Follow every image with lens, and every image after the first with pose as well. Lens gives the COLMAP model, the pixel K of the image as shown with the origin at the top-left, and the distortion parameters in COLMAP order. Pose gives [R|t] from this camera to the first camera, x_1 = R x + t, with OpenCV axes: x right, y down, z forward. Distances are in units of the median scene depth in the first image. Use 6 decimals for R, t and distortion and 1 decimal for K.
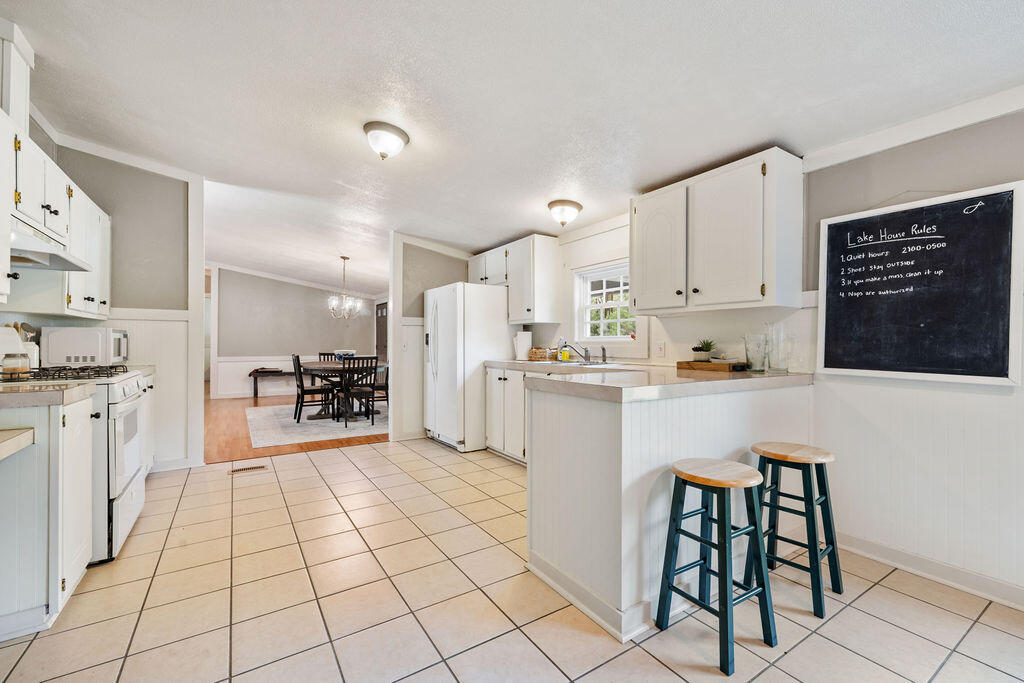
lens RADIAL K [[431.4, 0, 513.3], [0, 431.4, 341.2], [0, 0, 1]] dist [0.002725, -0.000052]
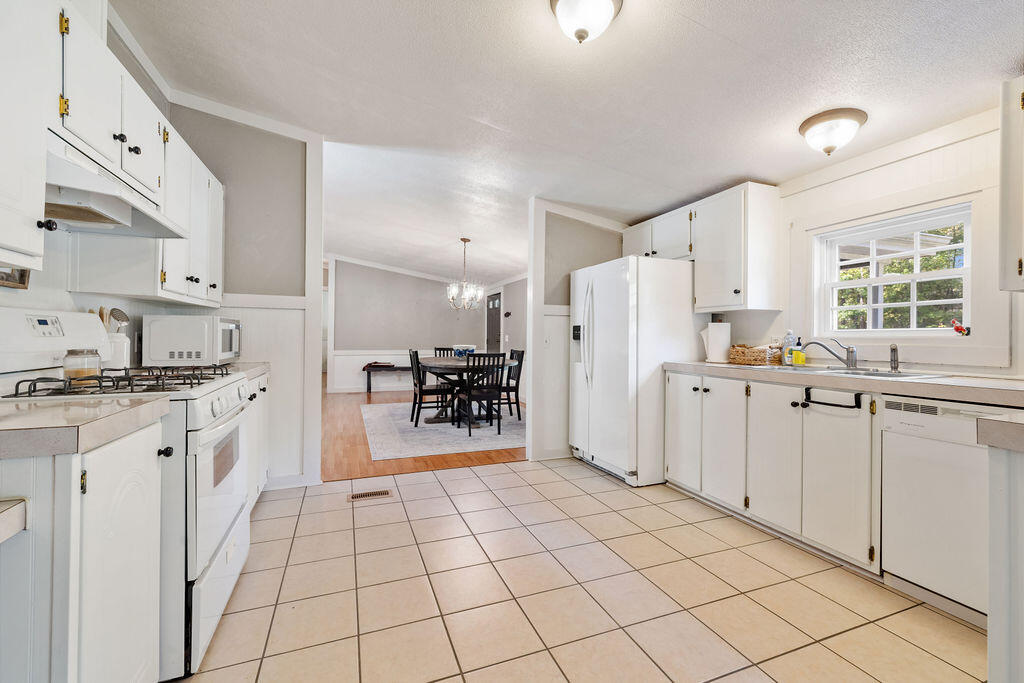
lens RADIAL K [[431.4, 0, 511.3], [0, 431.4, 336.8], [0, 0, 1]] dist [0.002725, -0.000052]
pose [[0.978295, 0.006142, -0.207125, -0.089294], [-0.005889, 0.999981, 0.001838, 0.001921], [0.207133, -0.000578, 0.978313, 0.126458]]
